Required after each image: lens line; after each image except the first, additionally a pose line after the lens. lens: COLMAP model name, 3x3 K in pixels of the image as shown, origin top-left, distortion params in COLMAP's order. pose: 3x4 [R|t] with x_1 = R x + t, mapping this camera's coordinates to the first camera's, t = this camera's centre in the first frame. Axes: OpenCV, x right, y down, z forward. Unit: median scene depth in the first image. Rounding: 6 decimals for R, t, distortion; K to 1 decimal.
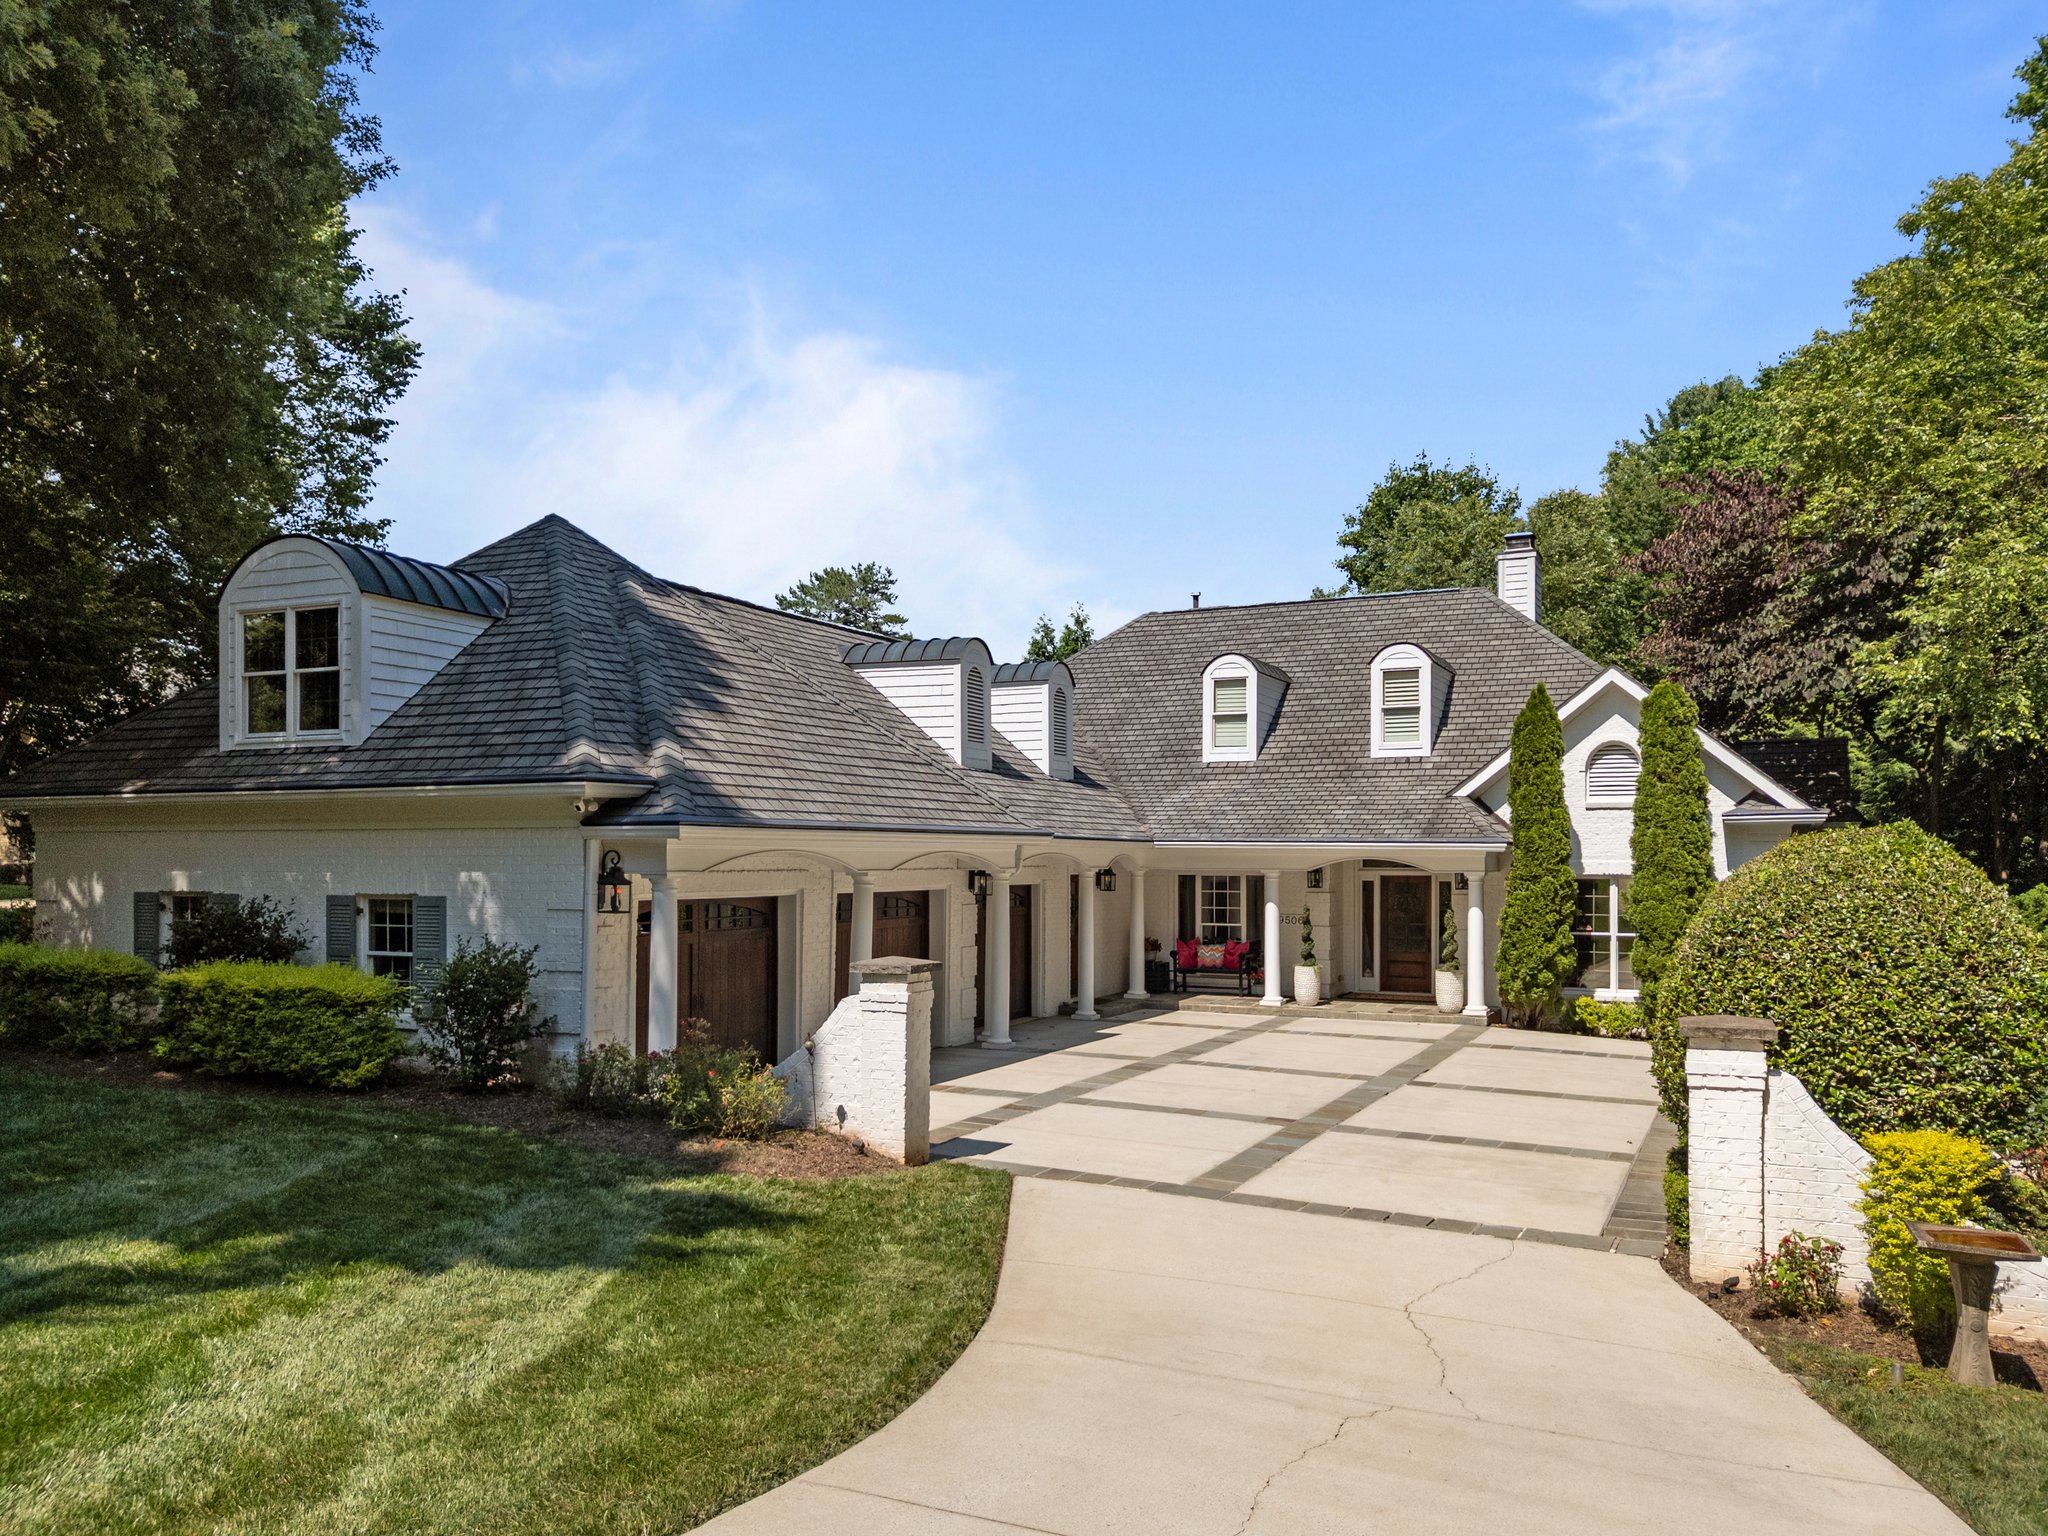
lens RADIAL K [[1548.5, 0, 1043.0], [0, 1548.5, 819.5], [0, 0, 1]] dist [0.062879, -0.049127]
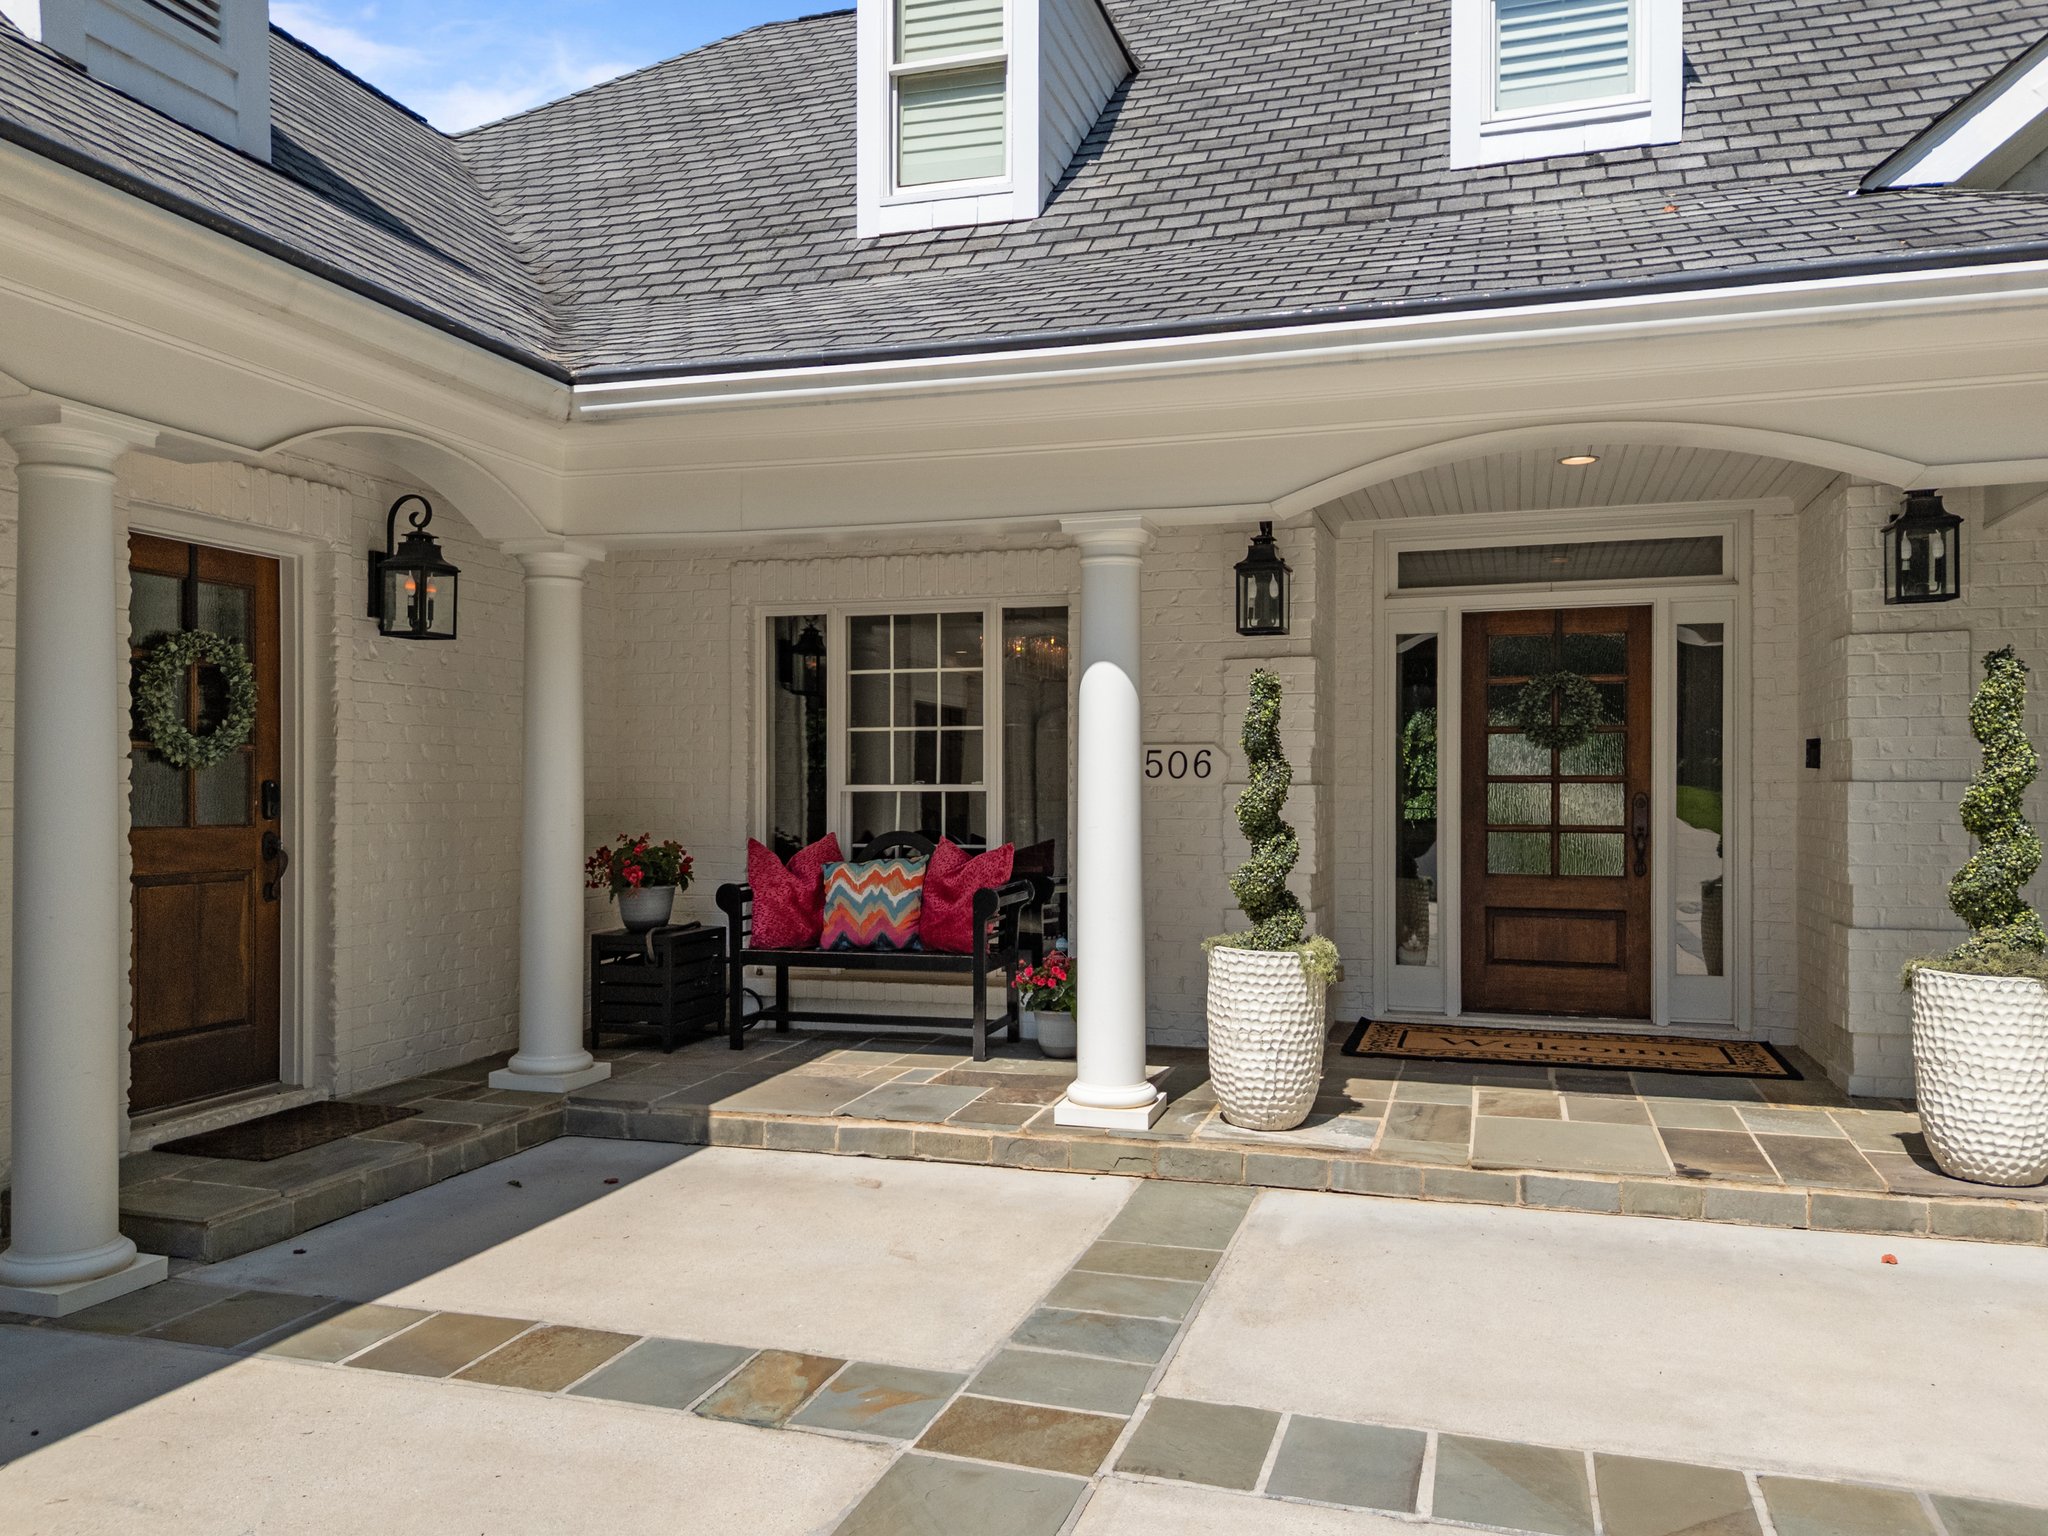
lens RADIAL K [[1547.7, 0, 1032.0], [0, 1547.7, 777.0], [0, 0, 1]] dist [0.087489, -0.101842]
pose [[0.990948, -0.004596, 0.134170, 0.110678], [0.002020, 0.999811, 0.019328, 0.067960], [-0.134234, -0.018883, 0.990770, 0.810003]]
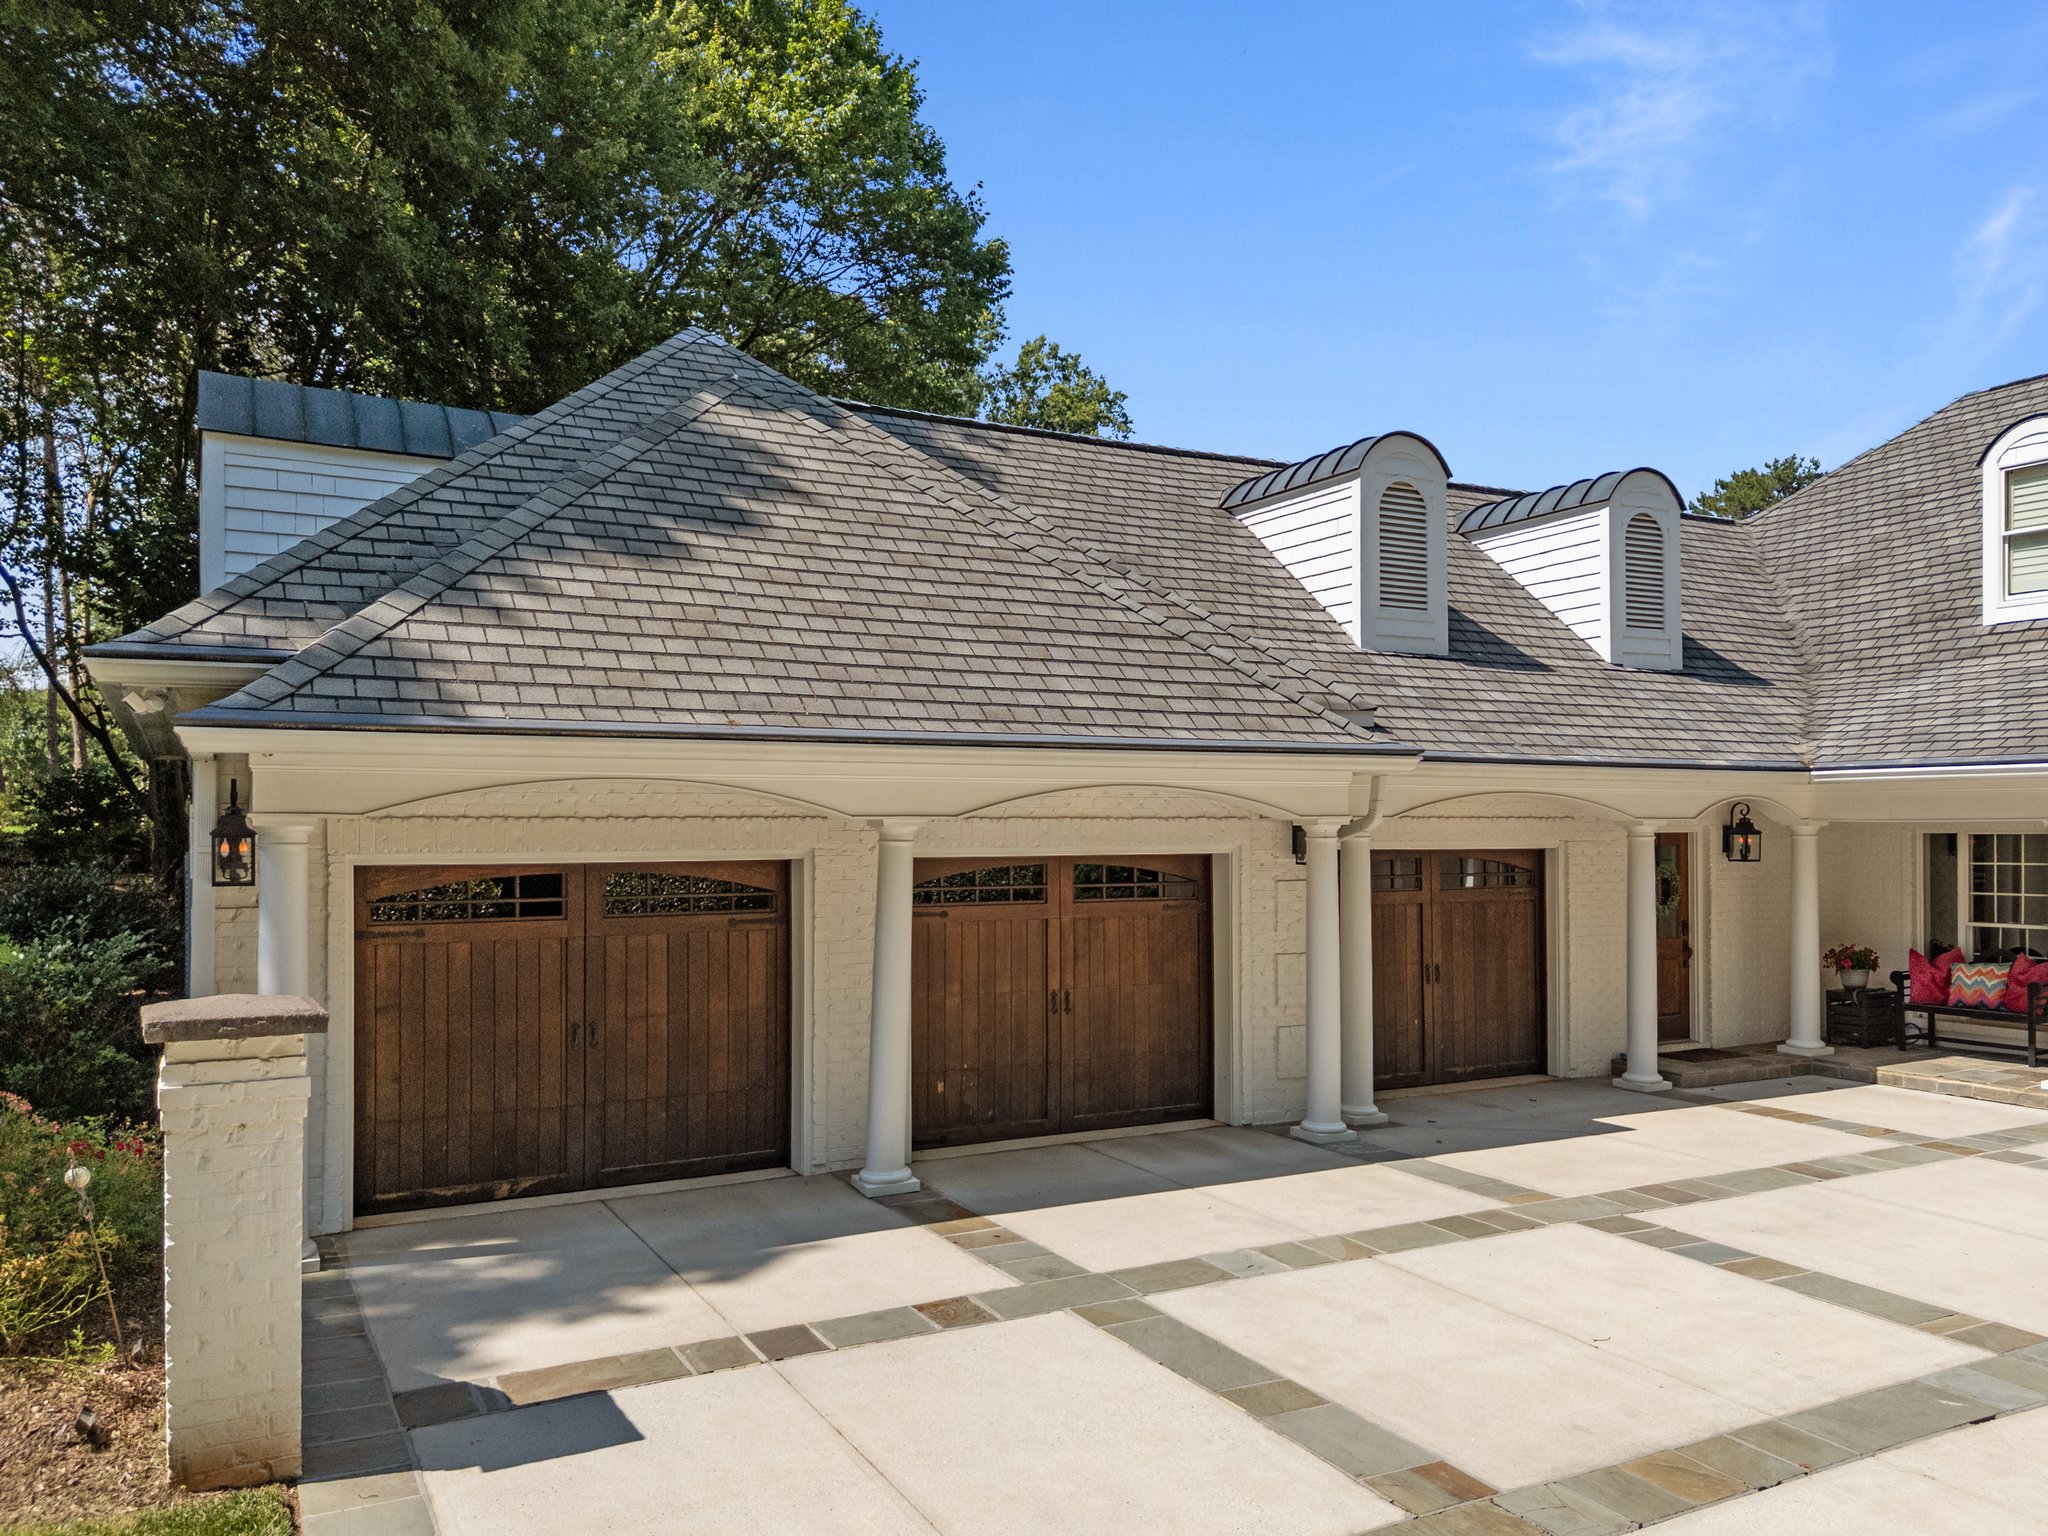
lens RADIAL K [[1539.8, 0, 1021.6], [0, 1539.8, 828.9], [0, 0, 1]] dist [0.056667, -0.057813]
pose [[0.800890, -0.008587, -0.598749, 0.184826], [0.022292, 0.999632, 0.015481, 0.020999], [0.598396, -0.025746, 0.800787, 0.415313]]
